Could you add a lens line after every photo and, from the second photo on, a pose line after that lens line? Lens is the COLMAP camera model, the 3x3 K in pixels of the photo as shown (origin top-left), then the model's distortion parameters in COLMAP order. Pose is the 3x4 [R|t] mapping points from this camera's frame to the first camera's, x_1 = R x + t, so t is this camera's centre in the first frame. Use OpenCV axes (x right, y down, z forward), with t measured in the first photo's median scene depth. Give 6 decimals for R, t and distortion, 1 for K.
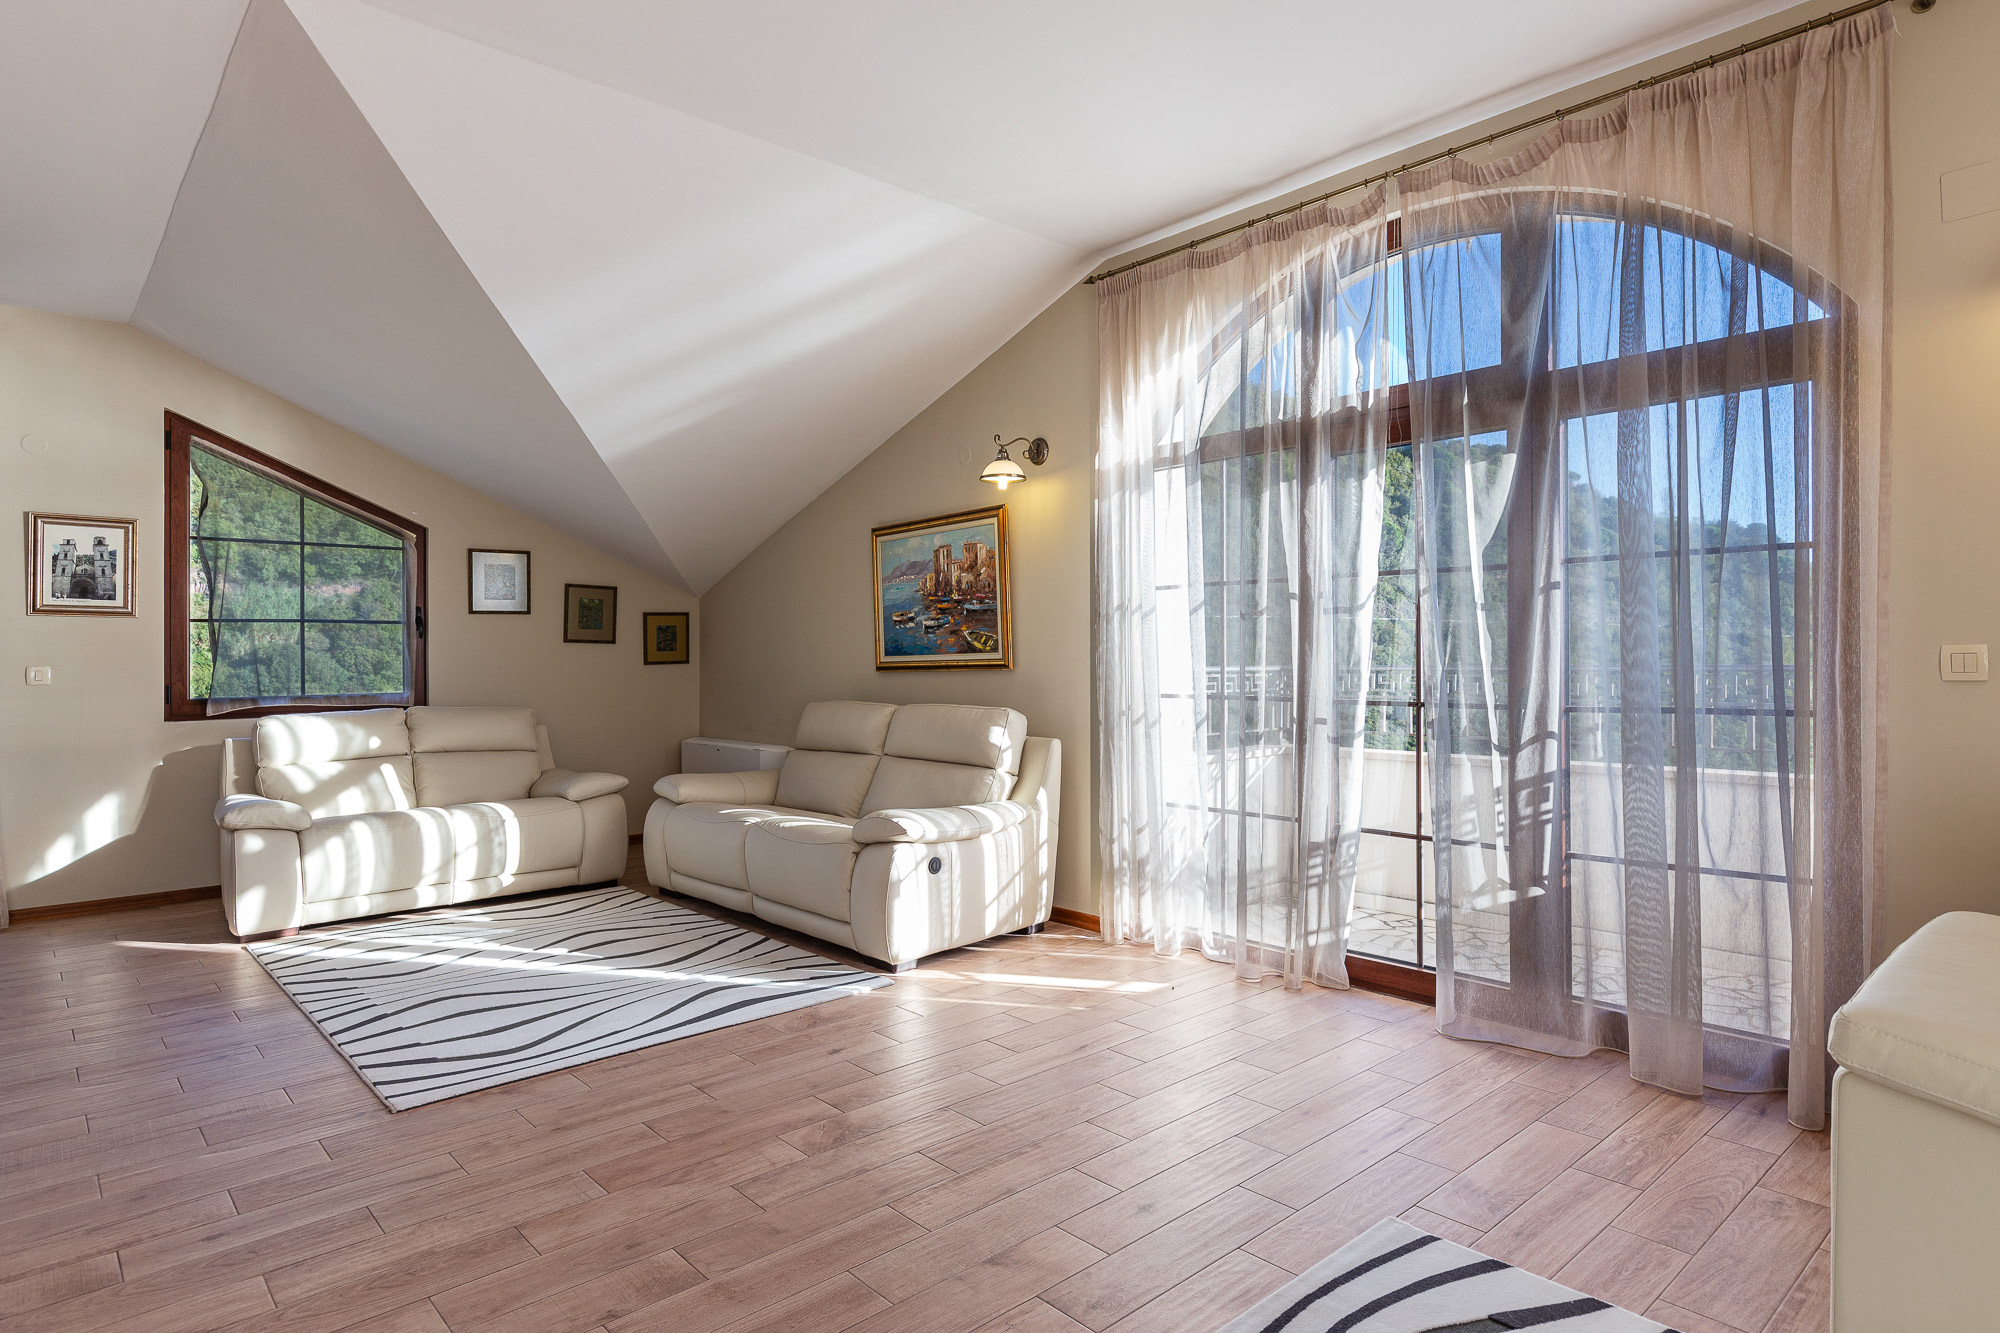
lens RADIAL K [[1120.1, 0, 1000.0], [0, 1120.1, 666.5], [0, 0, 1]] dist [0.003009, 0.000600]
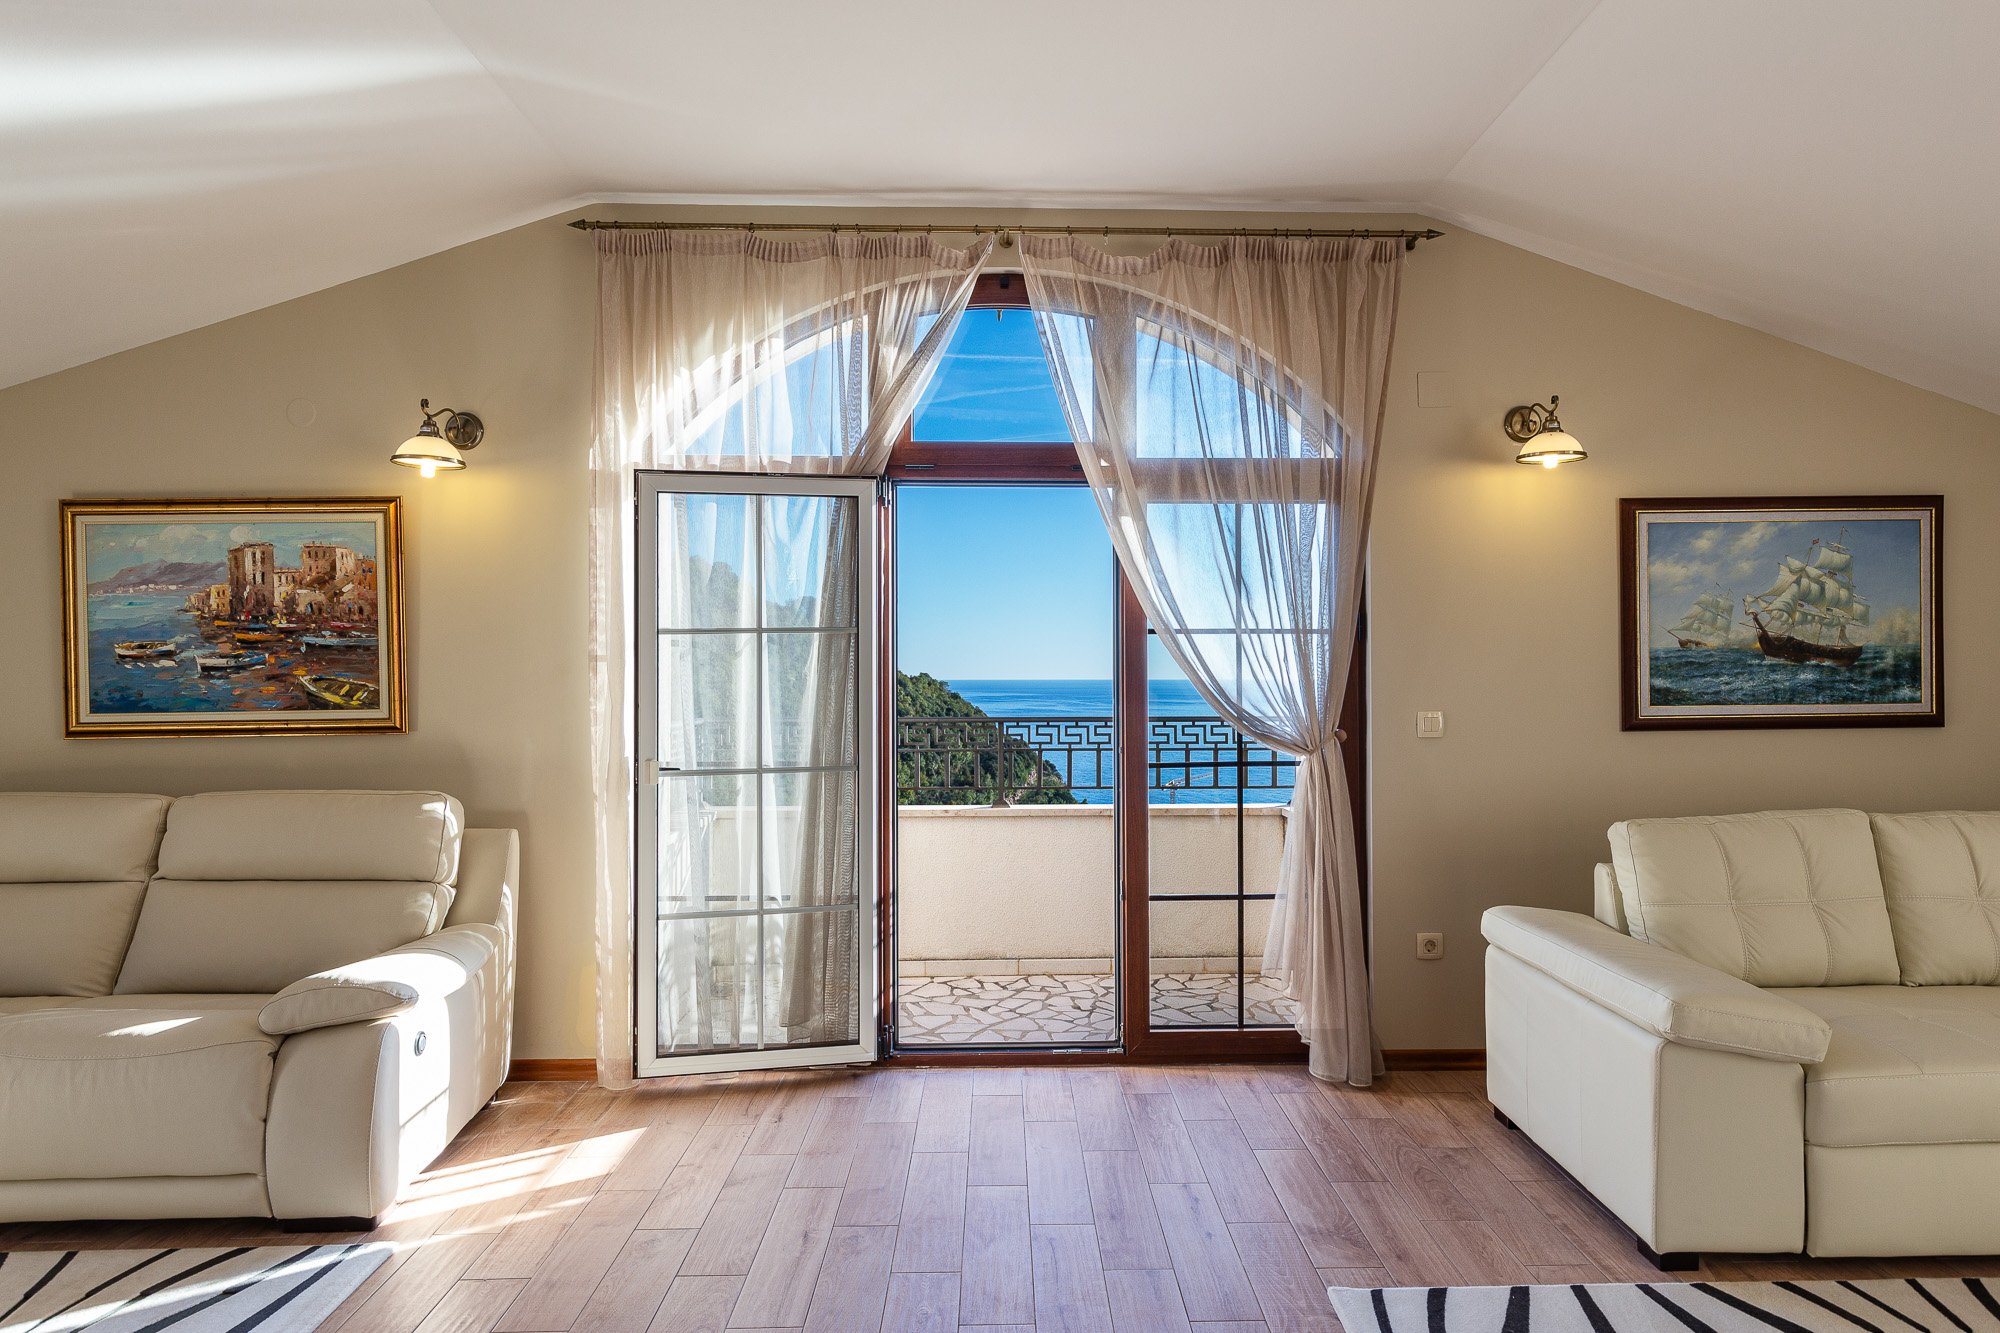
lens RADIAL K [[1141.7, 0, 1000.0], [0, 1141.7, 666.5], [0, 0, 1]] dist [0.007382, 0.000269]
pose [[0.643931, 0.016742, 0.764900, -0.295079], [0.002140, 0.999717, -0.023683, -0.021265], [-0.765080, 0.016887, 0.643714, 0.254334]]
